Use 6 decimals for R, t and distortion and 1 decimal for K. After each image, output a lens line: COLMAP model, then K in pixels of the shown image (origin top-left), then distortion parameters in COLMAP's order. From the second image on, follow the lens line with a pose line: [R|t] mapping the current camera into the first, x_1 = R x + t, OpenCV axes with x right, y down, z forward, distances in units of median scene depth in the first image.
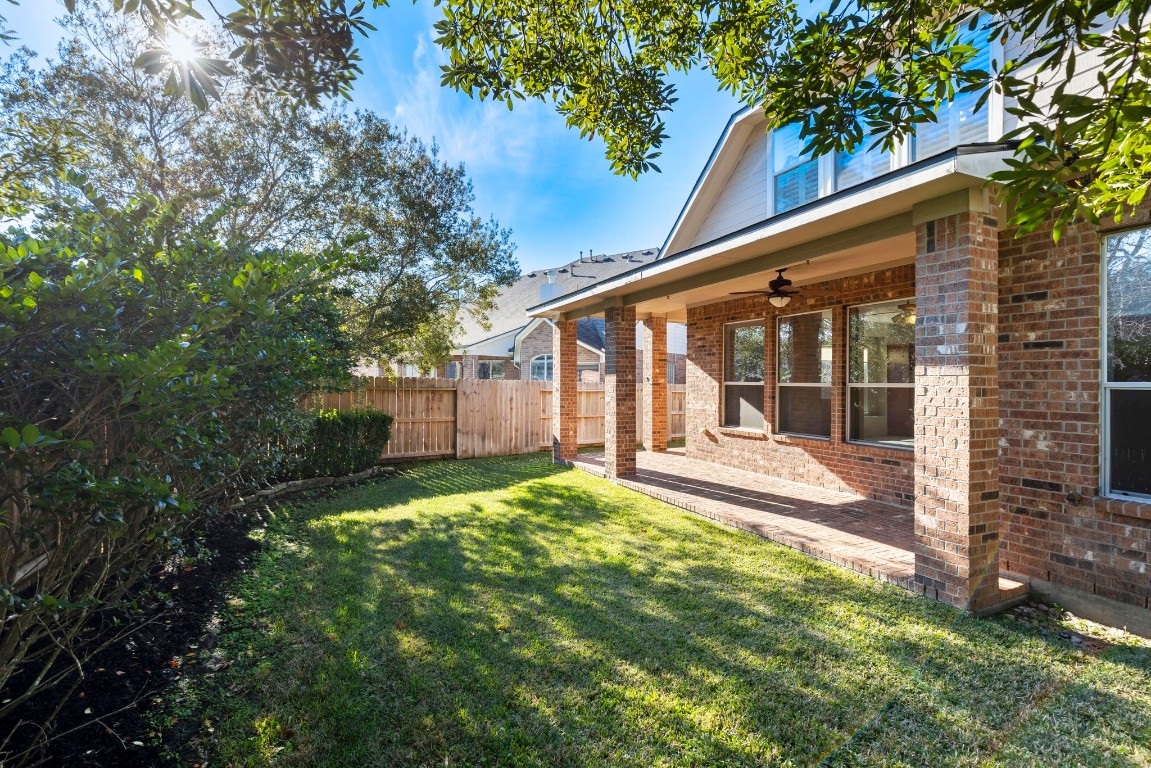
lens RADIAL K [[517.1, 0, 575.5], [0, 517.1, 384.0], [0, 0, 1]] dist [0.002443, 0.000554]
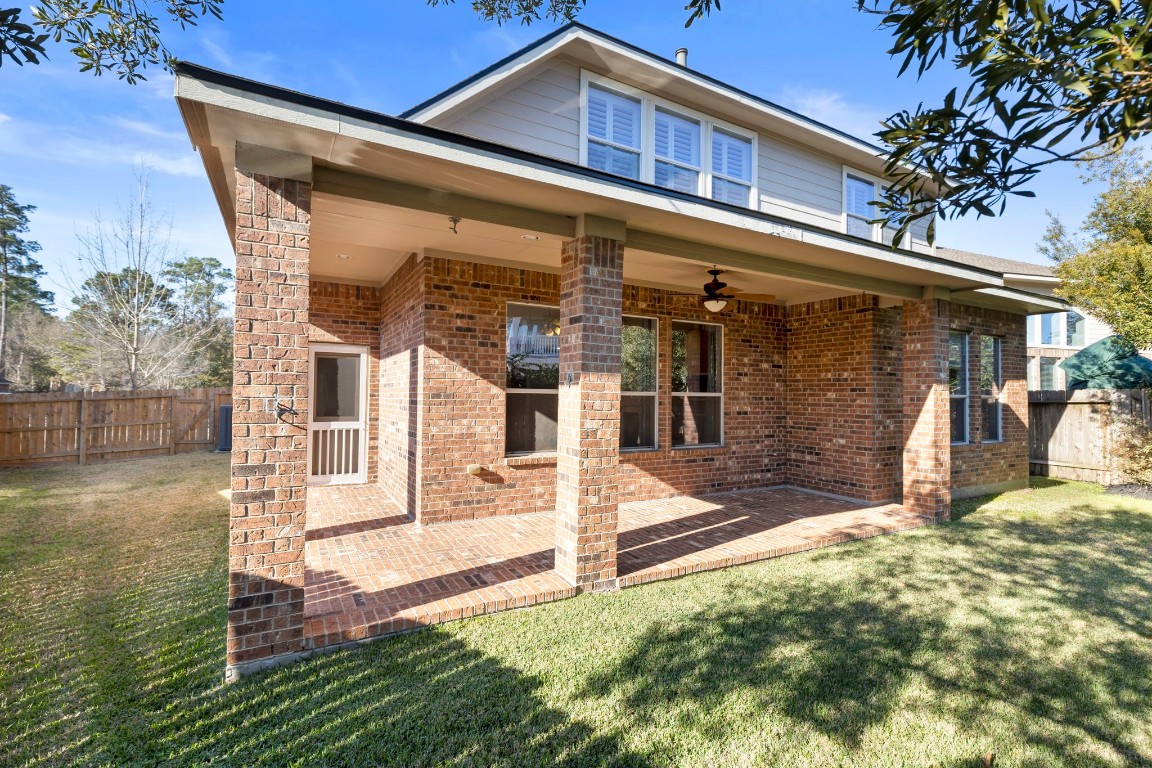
lens RADIAL K [[517.6, 0, 576.0], [0, 517.6, 384.0], [0, 0, 1]] dist [0.002443, 0.000554]
pose [[-0.069109, 0.011590, 0.997542, -0.588876], [-0.008504, 0.999889, -0.012206, -0.004360], [-0.997573, -0.009326, -0.069003, 1.478284]]
